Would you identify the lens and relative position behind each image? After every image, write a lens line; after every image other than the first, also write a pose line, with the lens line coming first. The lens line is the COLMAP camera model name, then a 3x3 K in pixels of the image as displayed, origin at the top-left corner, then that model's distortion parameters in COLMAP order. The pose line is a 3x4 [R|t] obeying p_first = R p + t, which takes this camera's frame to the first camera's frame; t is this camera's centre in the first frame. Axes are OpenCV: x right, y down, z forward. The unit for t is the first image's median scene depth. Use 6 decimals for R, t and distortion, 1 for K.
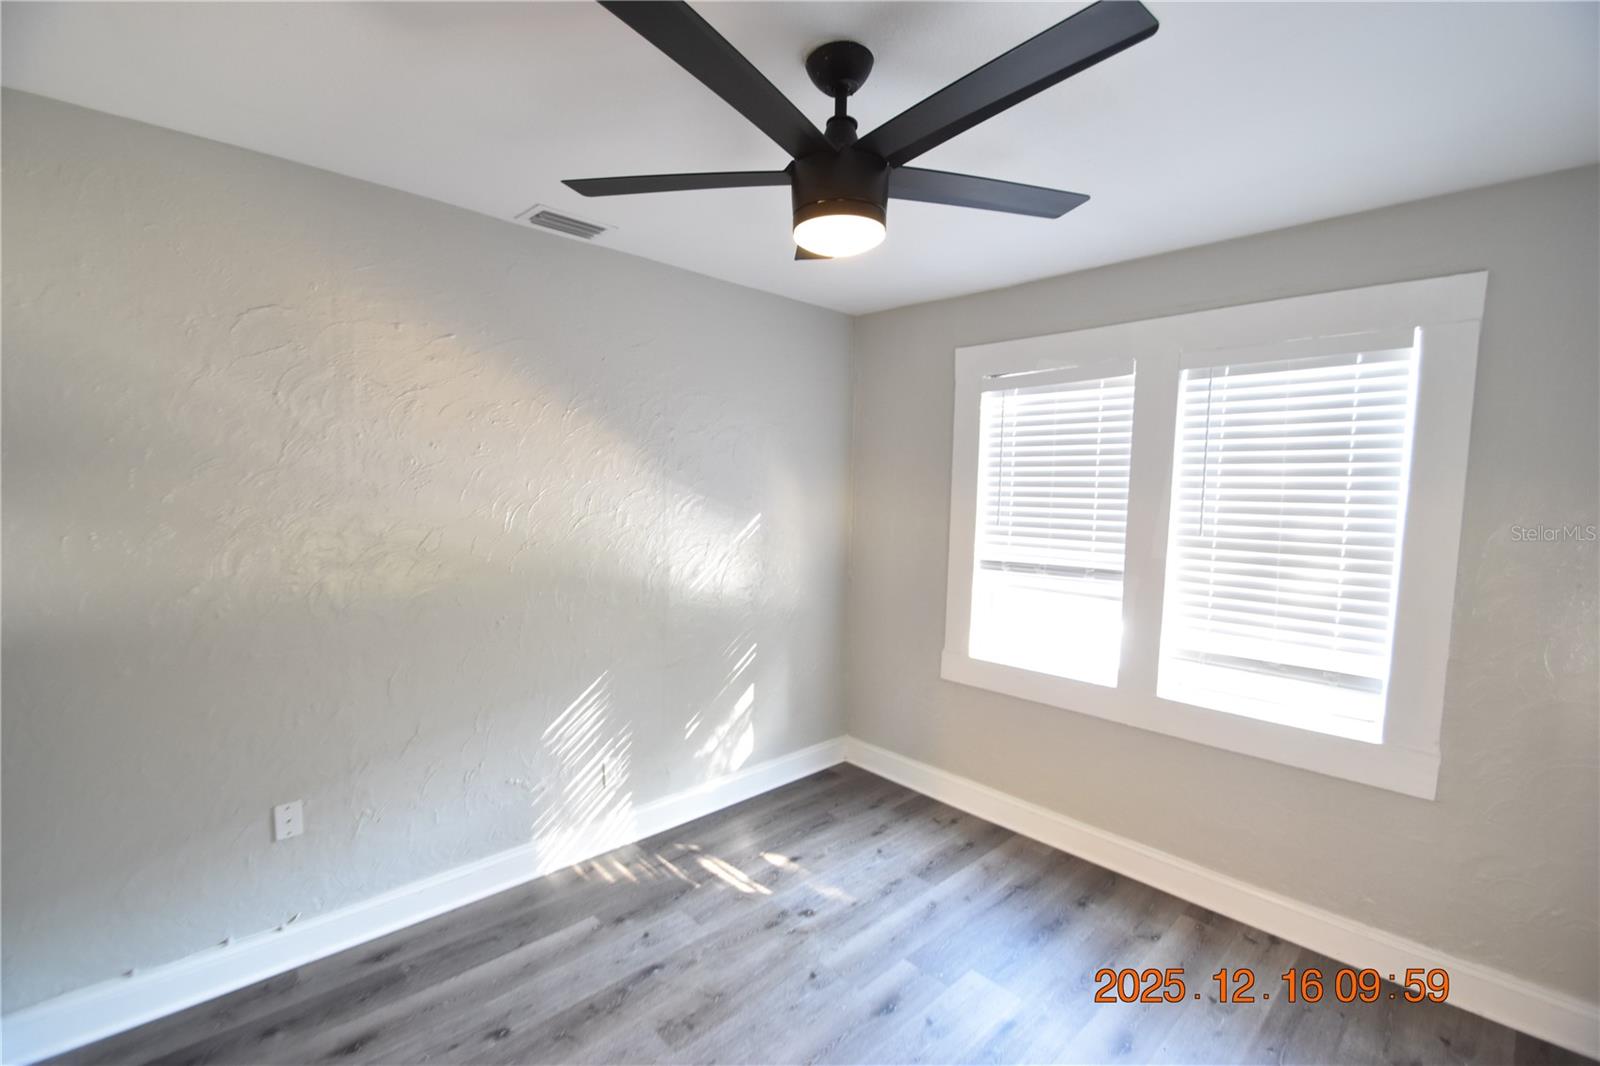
lens RADIAL K [[703.5, 0, 793.3], [0, 703.5, 532.6], [0, 0, 1]] dist [-0.018096, -0.004597]
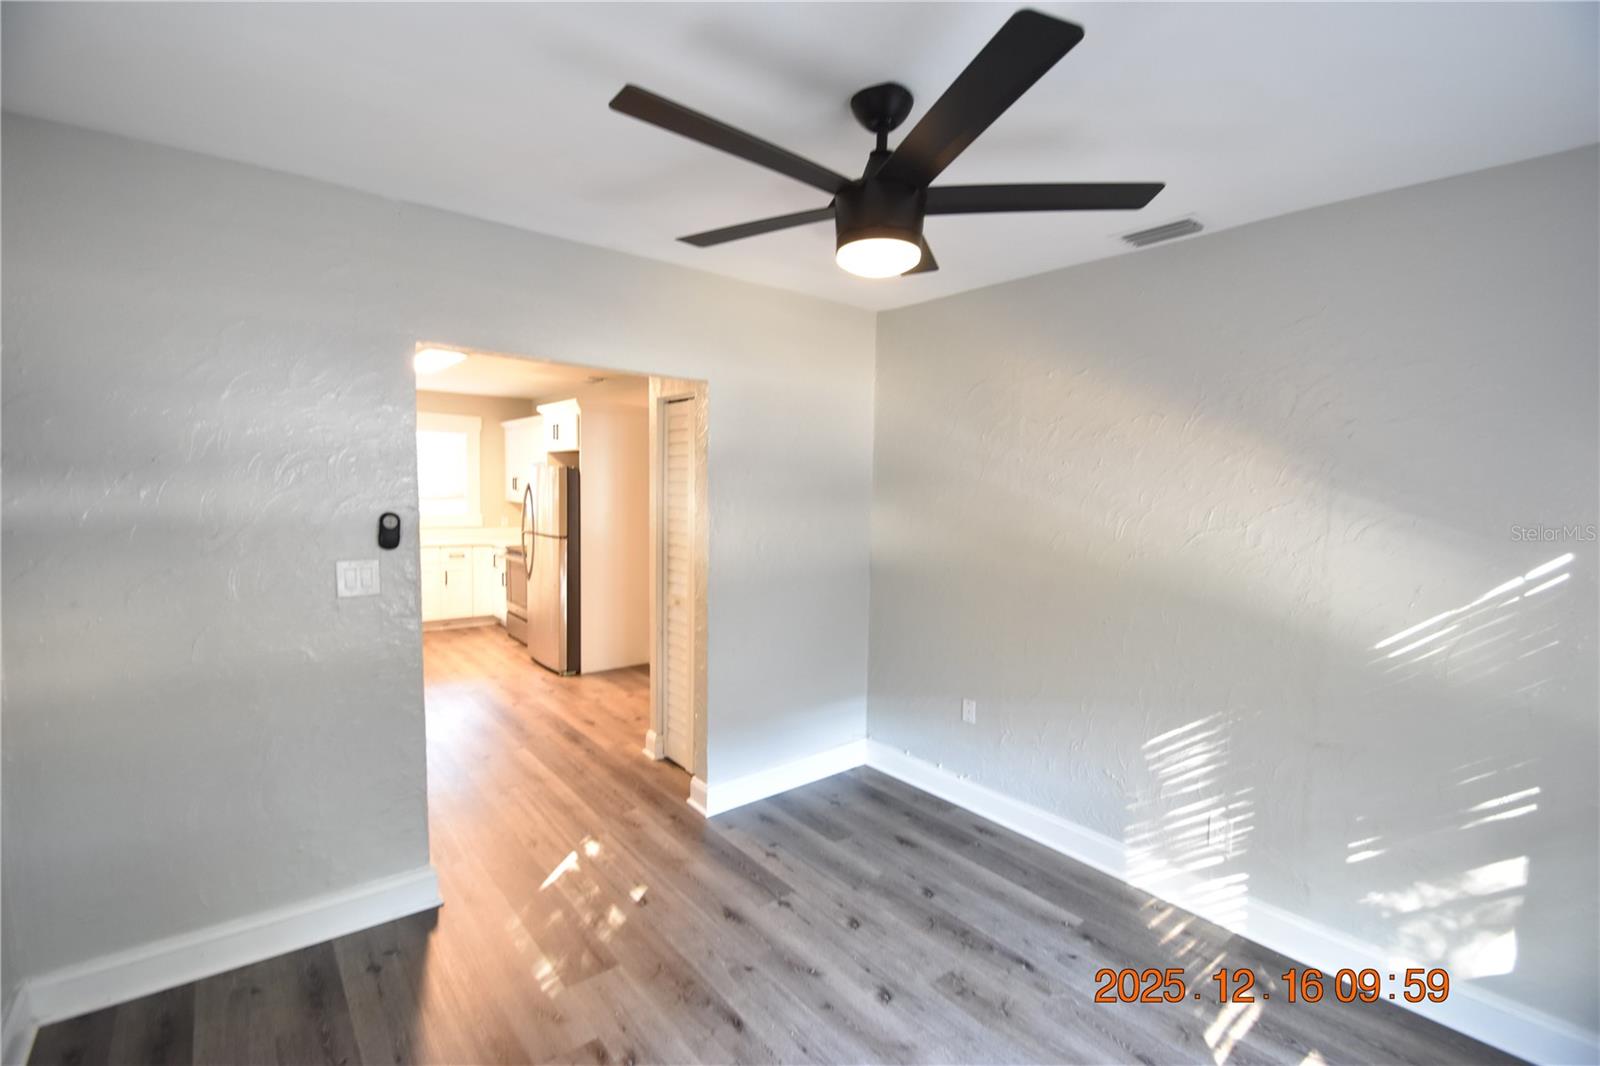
lens RADIAL K [[703.5, 0, 791.7], [0, 703.5, 530.7], [0, 0, 1]] dist [-0.018096, -0.004597]
pose [[-0.110045, 0.039687, -0.993134, 0.678401], [-0.087545, 0.994932, 0.049459, -0.023058], [0.990064, 0.092387, -0.106013, 0.582545]]
